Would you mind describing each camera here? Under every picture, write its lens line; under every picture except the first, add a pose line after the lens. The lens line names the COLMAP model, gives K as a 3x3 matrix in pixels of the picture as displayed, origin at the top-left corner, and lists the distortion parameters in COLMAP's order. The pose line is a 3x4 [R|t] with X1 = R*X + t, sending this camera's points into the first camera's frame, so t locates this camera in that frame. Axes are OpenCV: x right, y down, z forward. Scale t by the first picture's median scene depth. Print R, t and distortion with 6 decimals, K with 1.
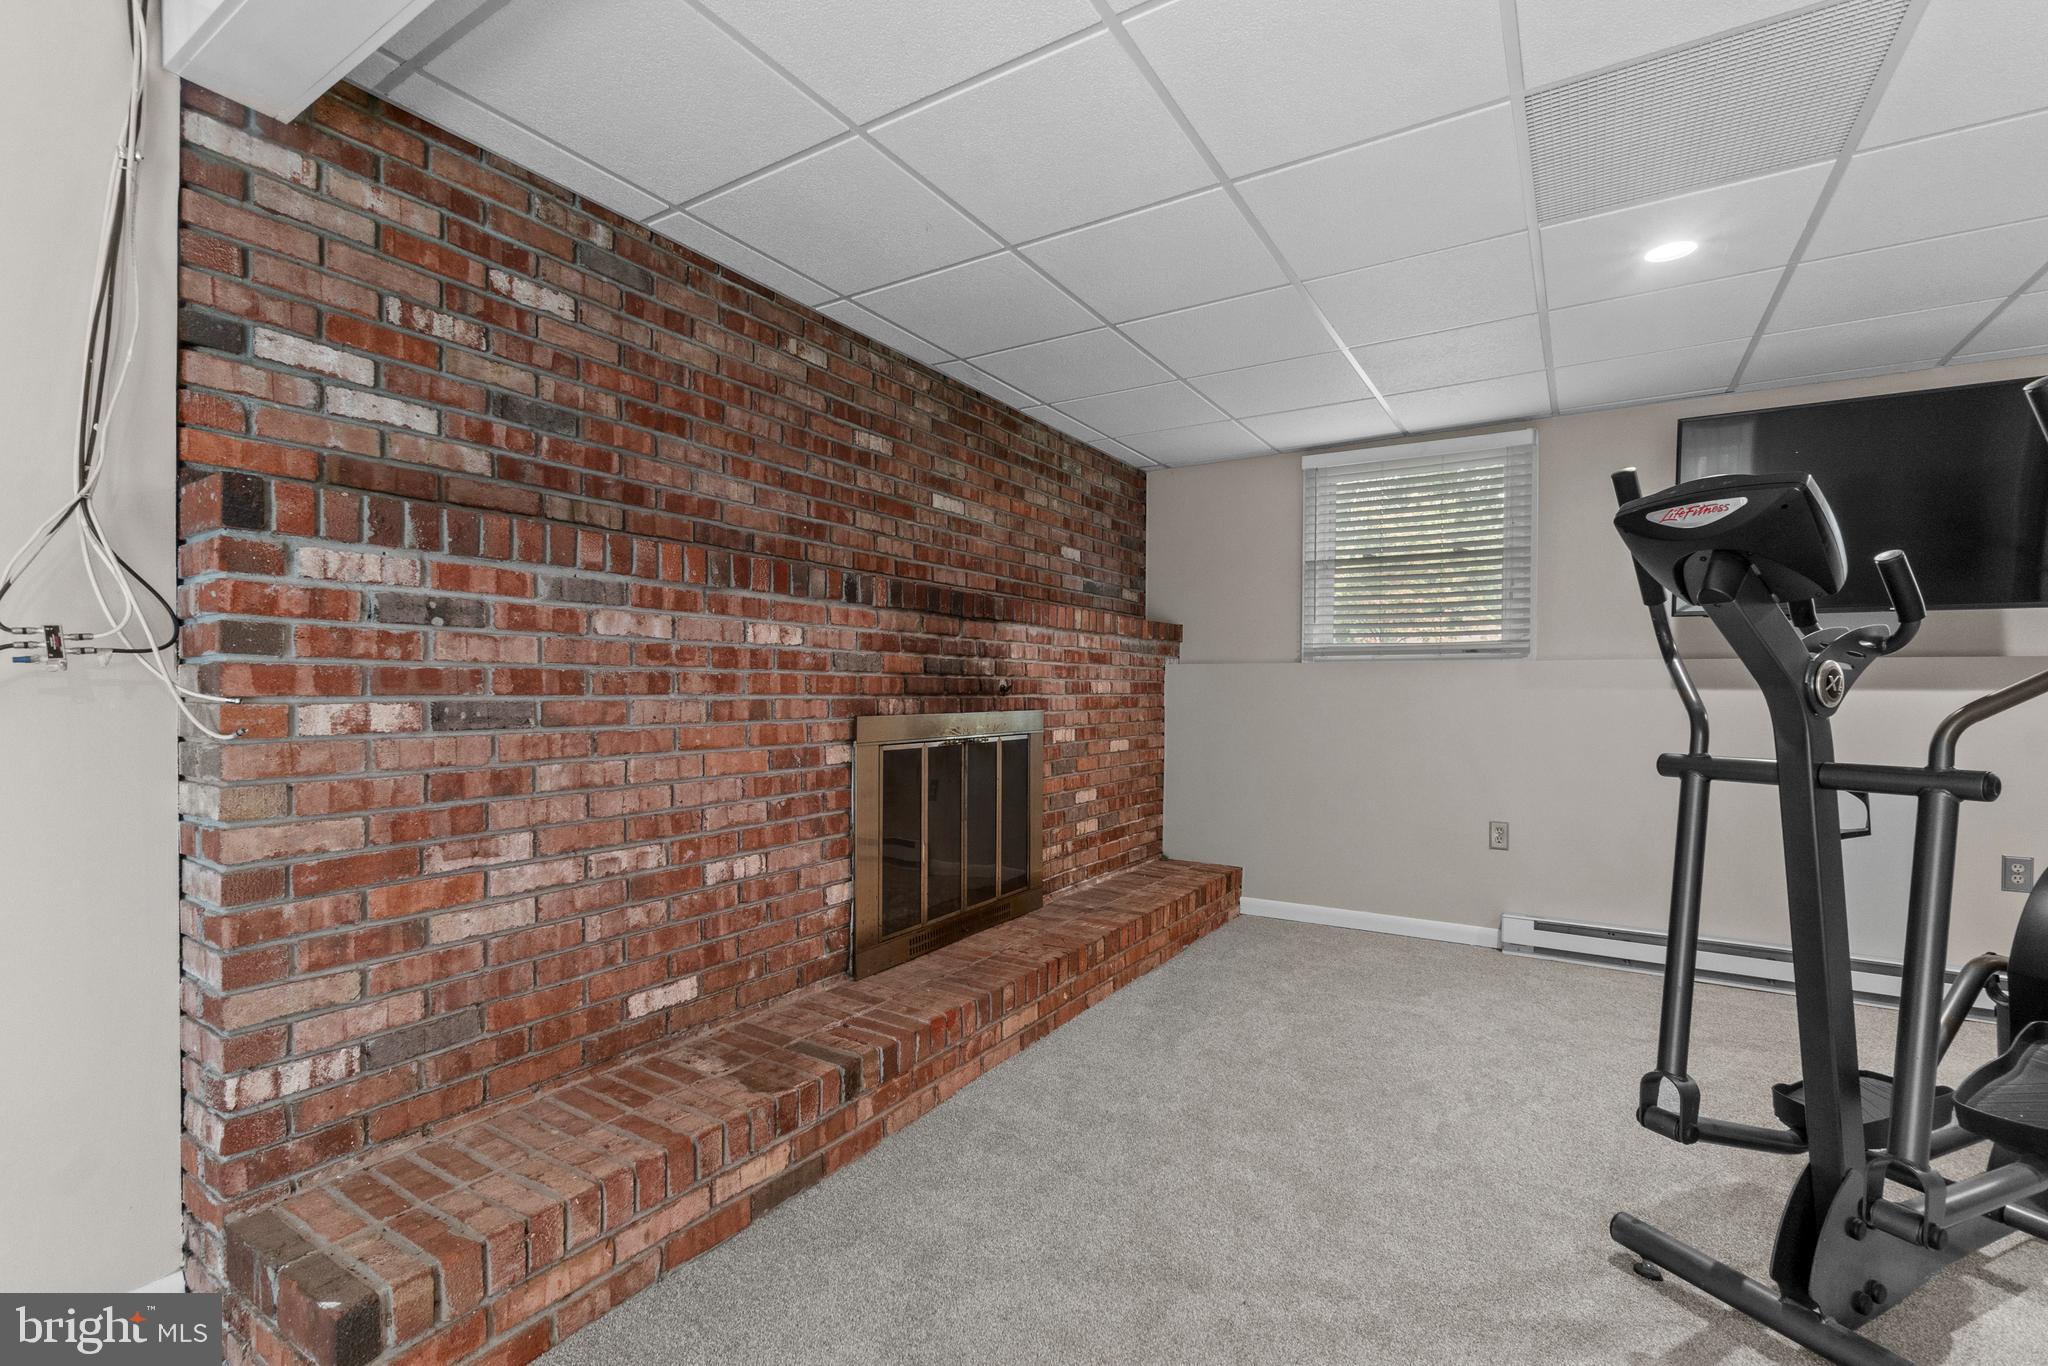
lens RADIAL K [[893.2, 0, 1022.9], [0, 893.2, 694.8], [0, 0, 1]] dist [-0.004774, -0.000807]
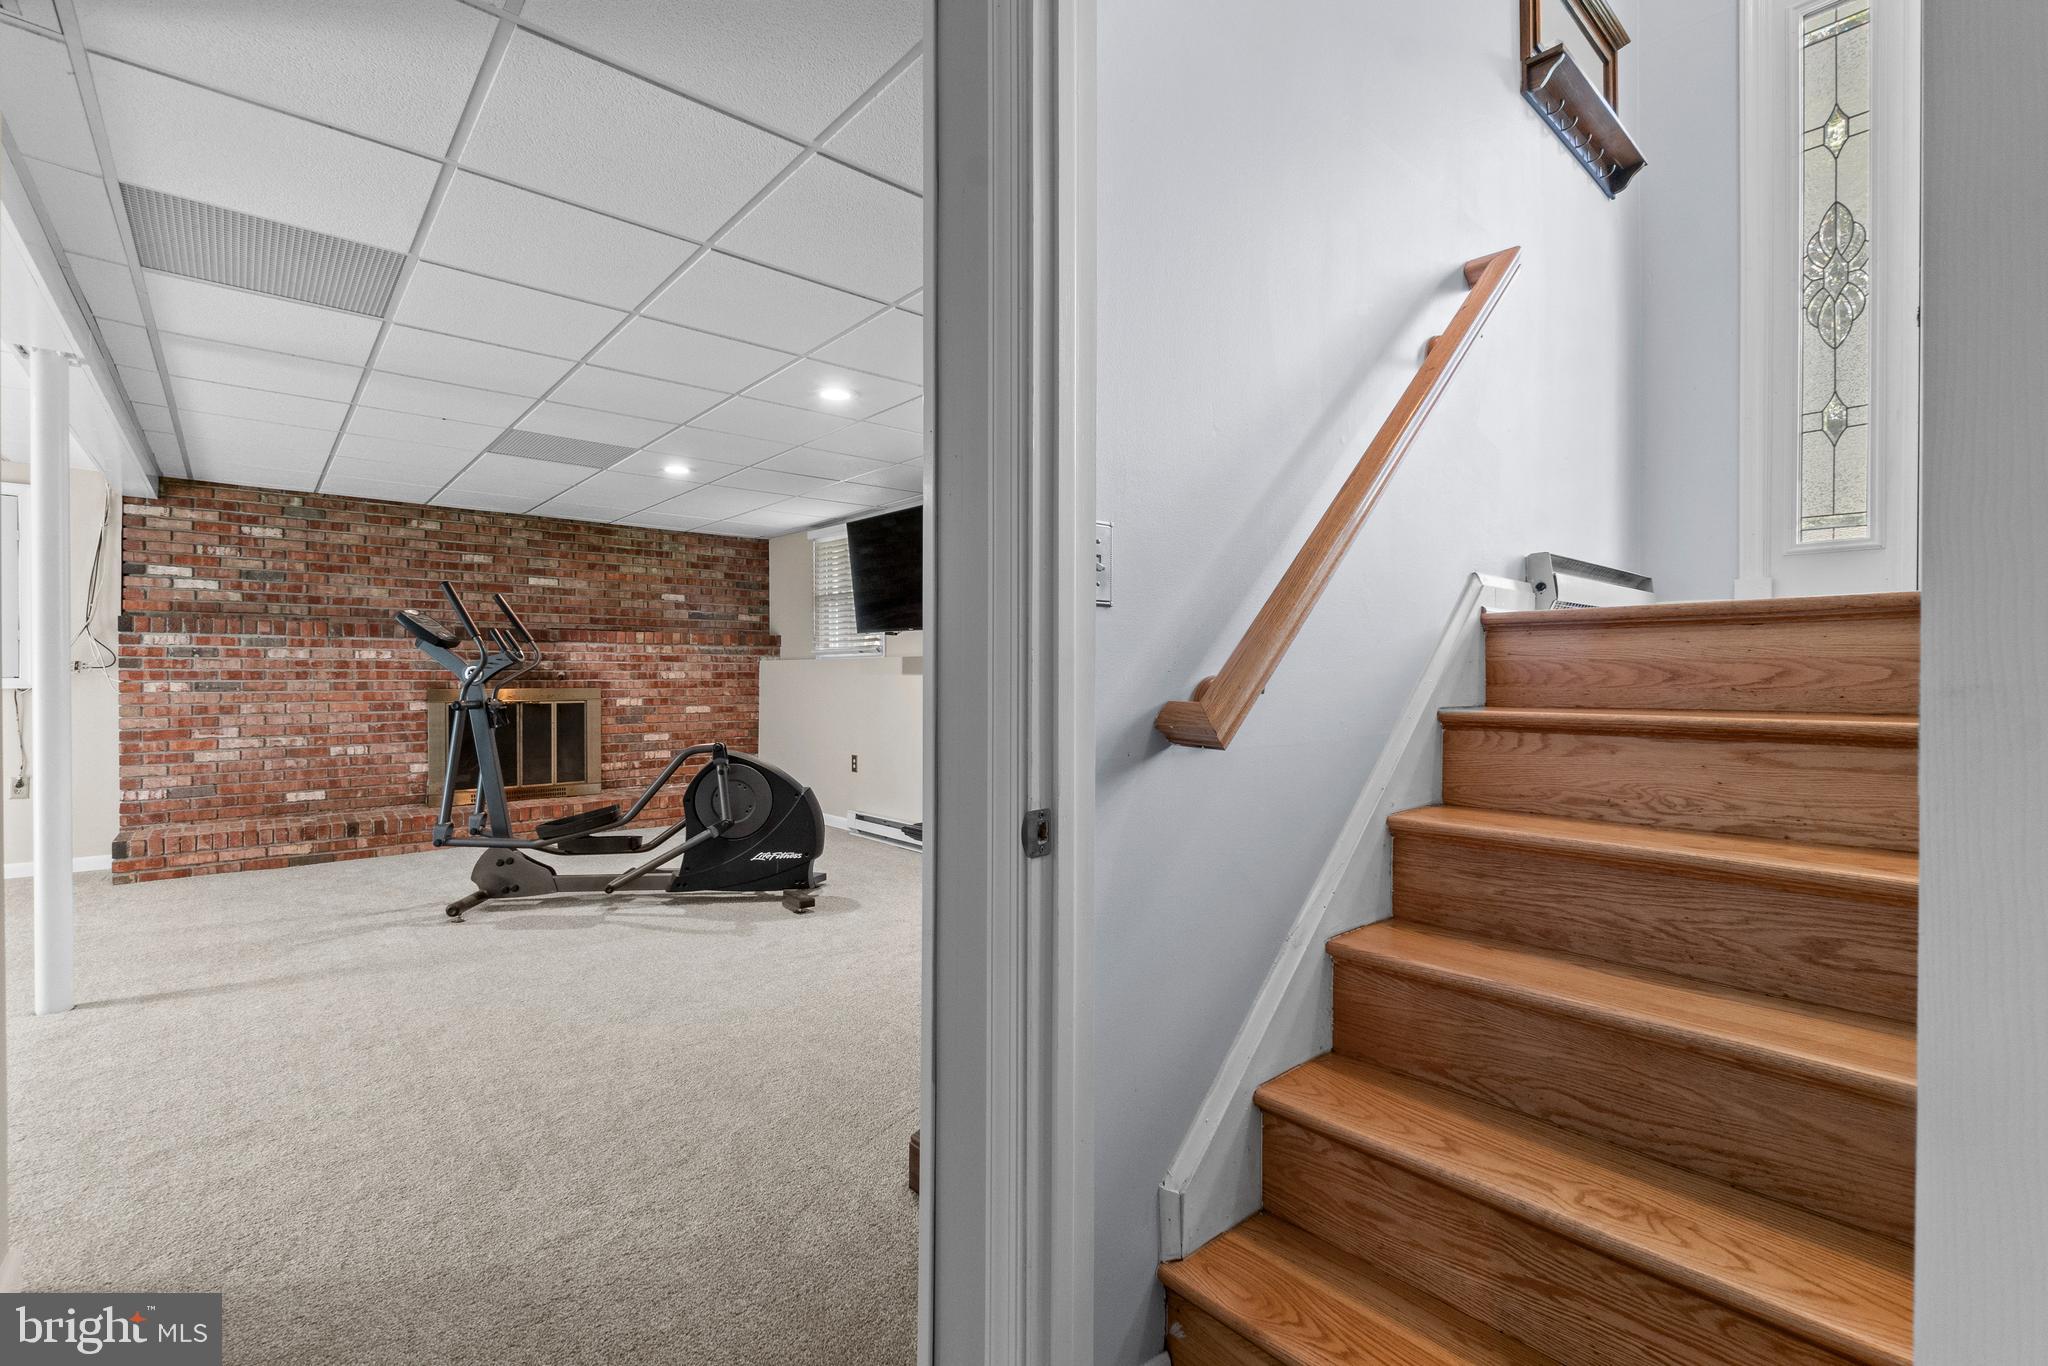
lens RADIAL K [[893.2, 0, 1026.0], [0, 893.2, 675.1], [0, 0, 1]] dist [-0.004774, -0.000807]
pose [[0.959156, -0.006728, -0.282798, 2.347524], [0.004248, 0.999947, -0.009381, 0.019747], [0.282846, 0.007796, 0.959134, -0.894773]]
